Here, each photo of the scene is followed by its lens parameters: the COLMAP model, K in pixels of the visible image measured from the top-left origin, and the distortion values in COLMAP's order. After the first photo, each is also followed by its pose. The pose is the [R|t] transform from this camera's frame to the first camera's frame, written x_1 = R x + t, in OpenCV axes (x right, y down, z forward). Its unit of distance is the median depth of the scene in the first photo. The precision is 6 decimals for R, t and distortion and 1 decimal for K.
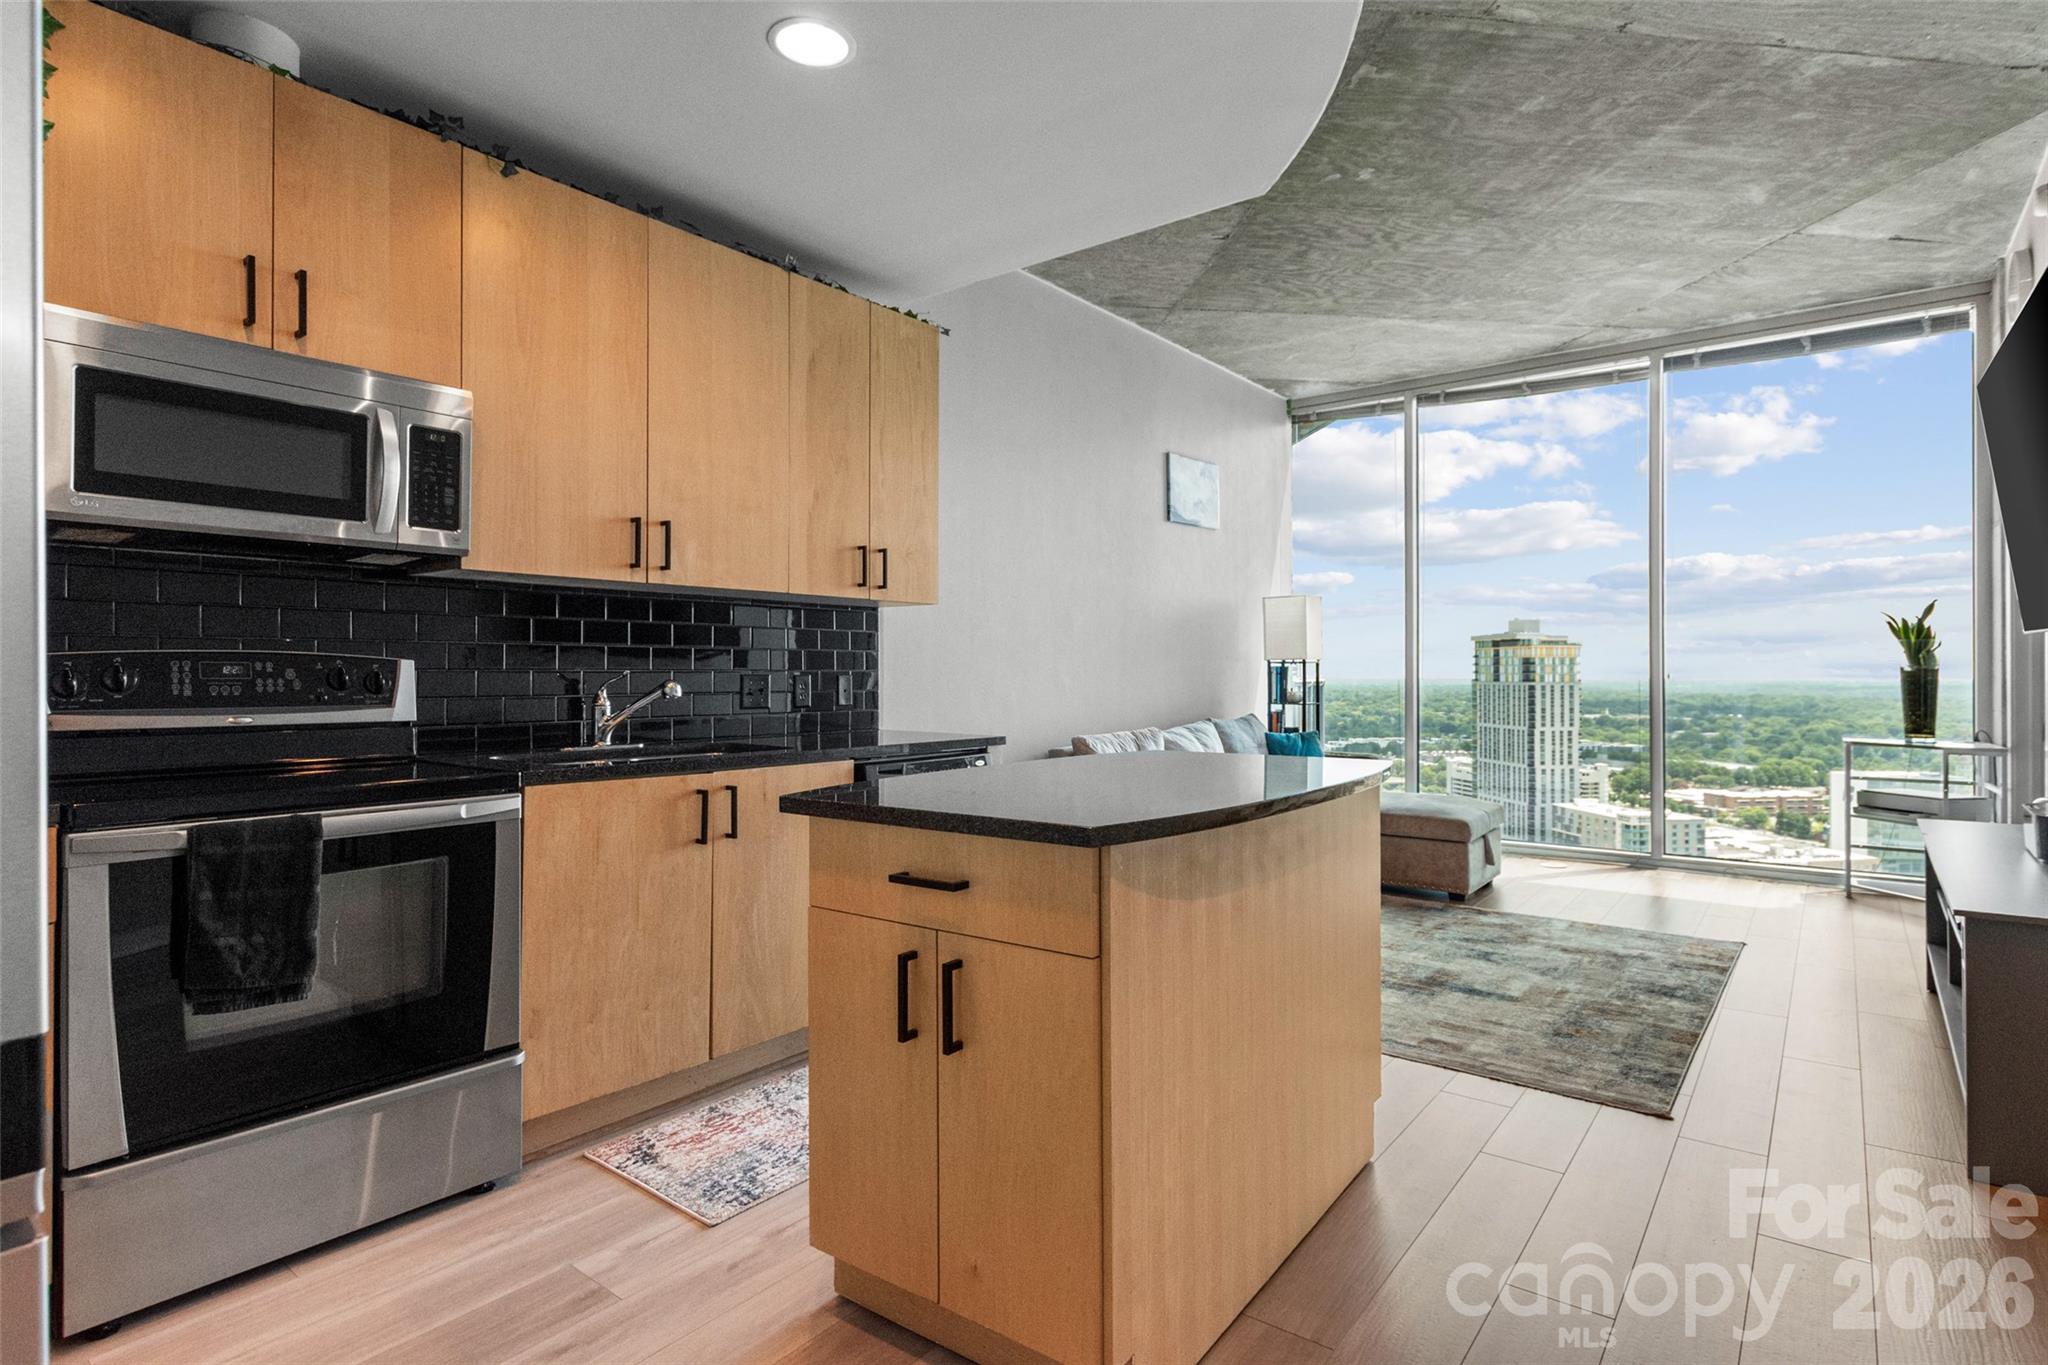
lens RADIAL K [[1016.1, 0, 1041.9], [0, 1016.1, 663.7], [0, 0, 1]] dist [0.006721, -0.005961]
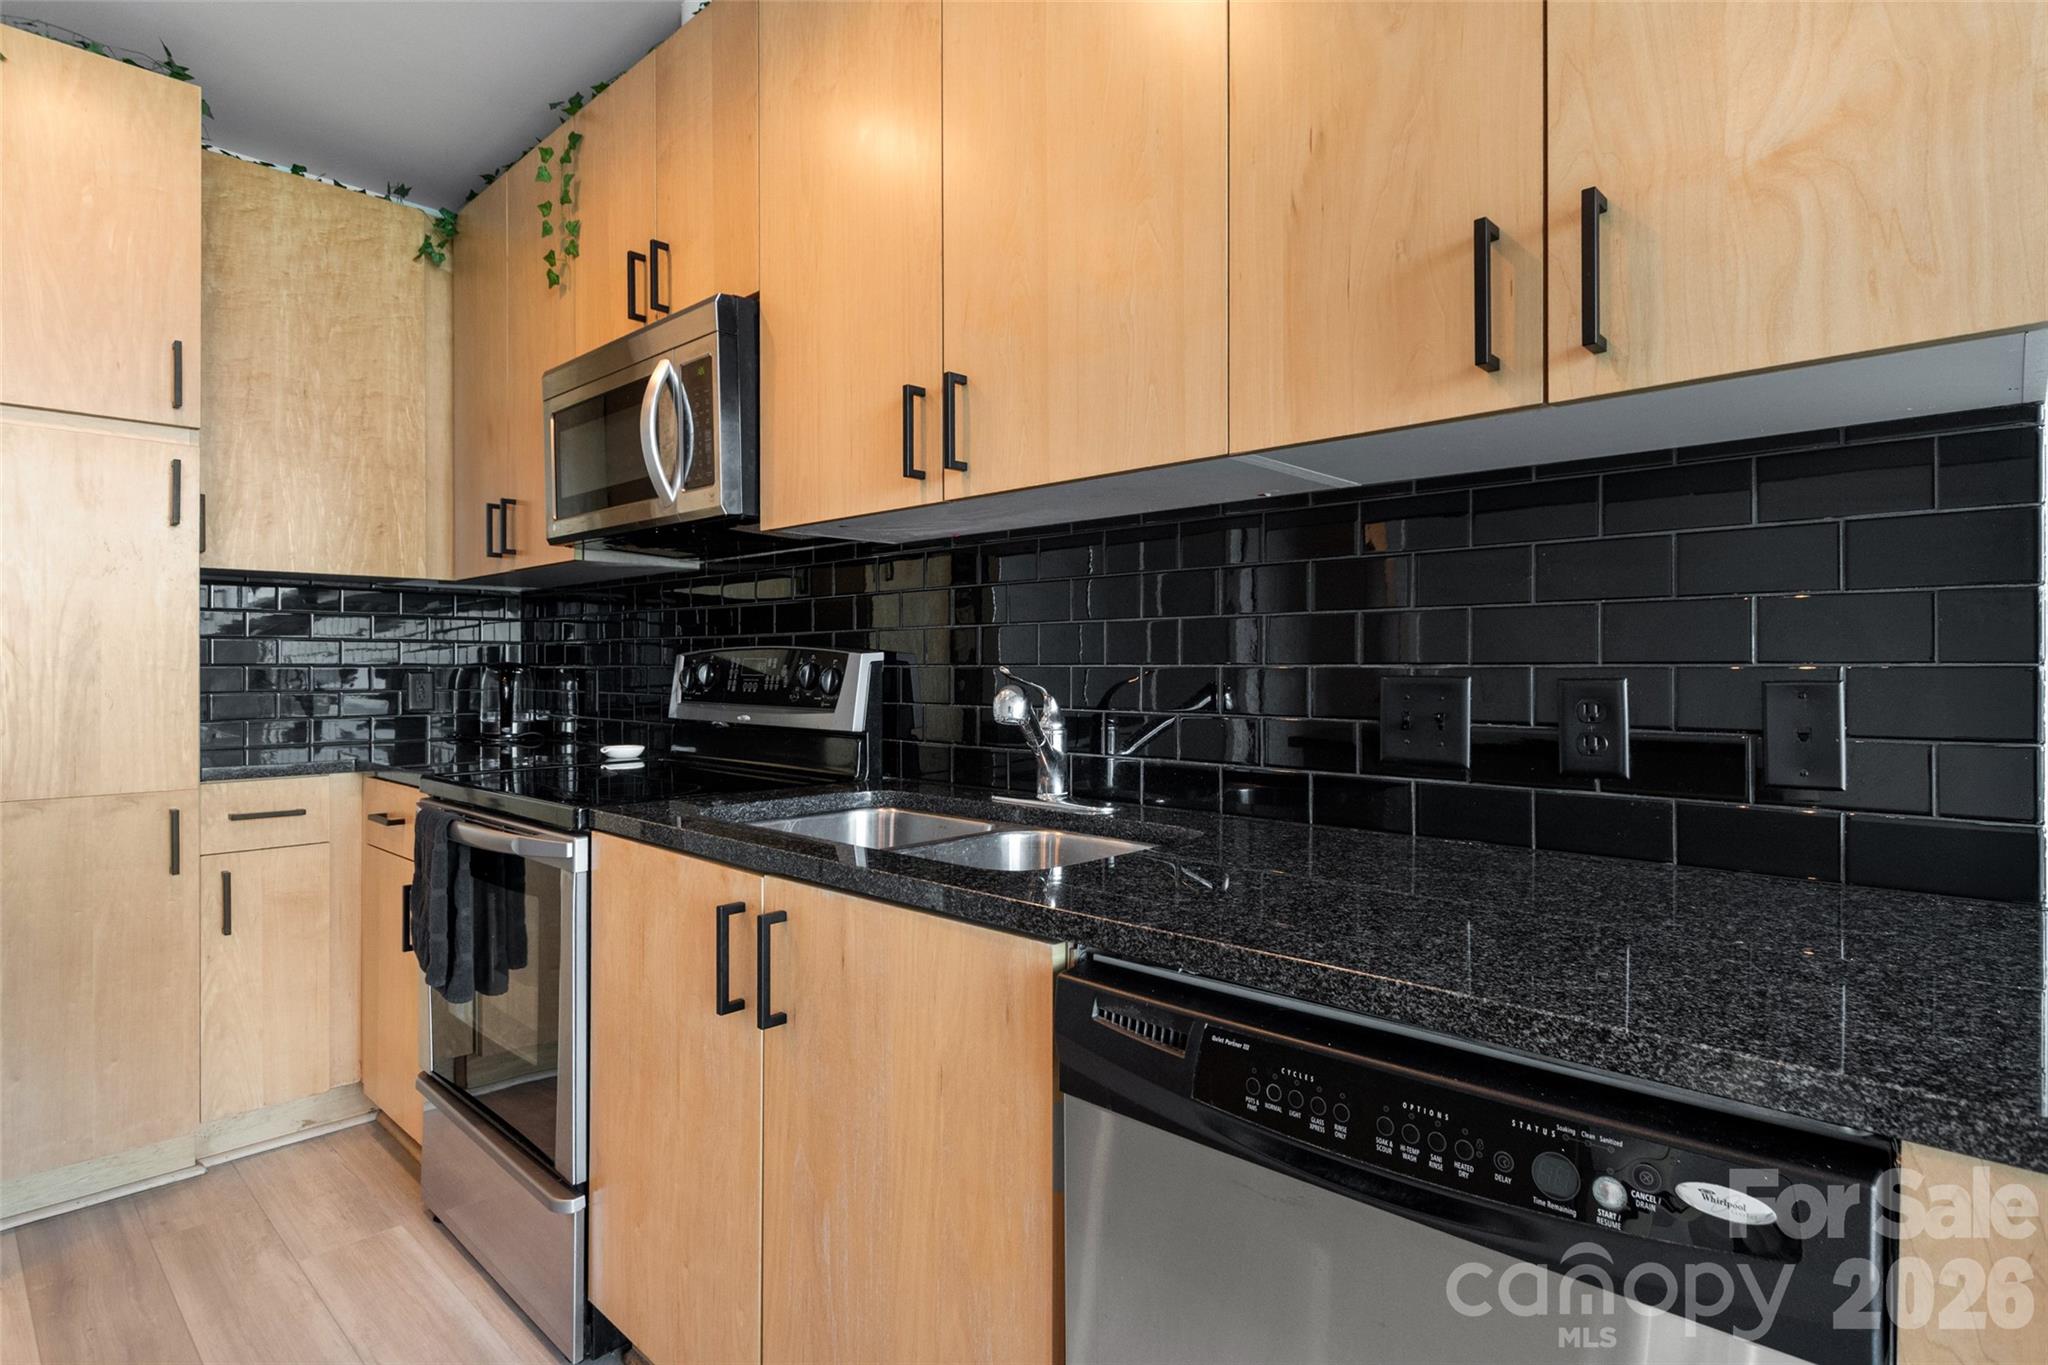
lens RADIAL K [[1016.1, 0, 1038.6], [0, 1016.1, 669.8], [0, 0, 1]] dist [0.006721, -0.005961]
pose [[-0.078488, -0.000523, -0.996915, 0.150269], [0.006621, 0.999978, -0.001046, 0.010305], [0.996893, -0.006682, -0.078483, 1.173367]]
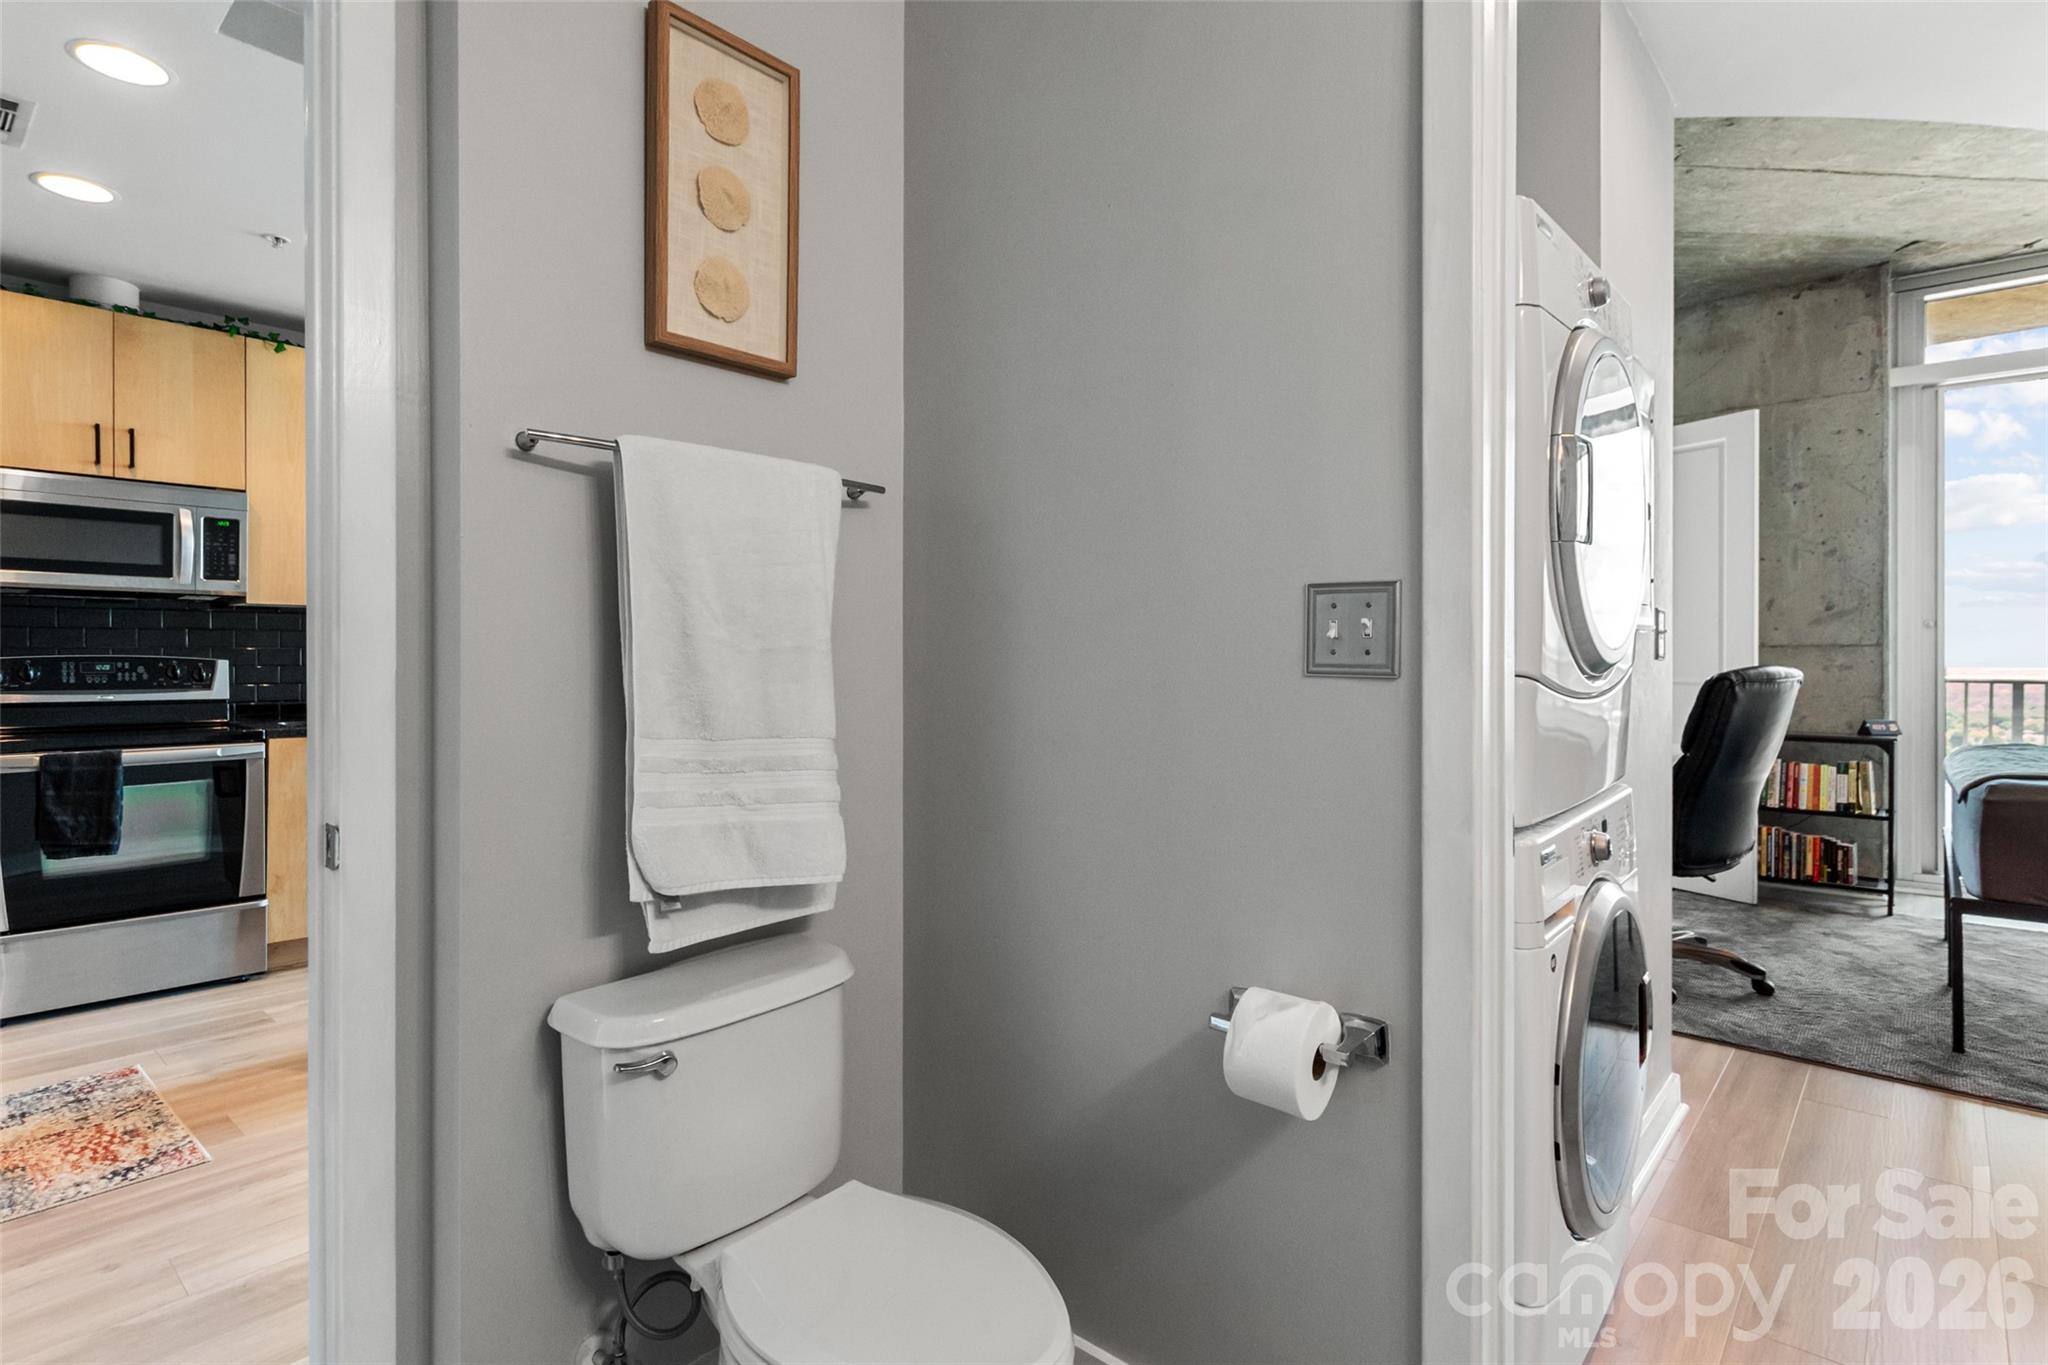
lens RADIAL K [[1016.1, 0, 1048.6], [0, 1016.1, 655.7], [0, 0, 1]] dist [0.006721, -0.005961]
pose [[0.998497, 0.000758, -0.054803, 0.714623], [-0.000303, 0.999965, 0.008311, -0.023188], [0.054807, -0.008282, 0.998463, -0.483843]]
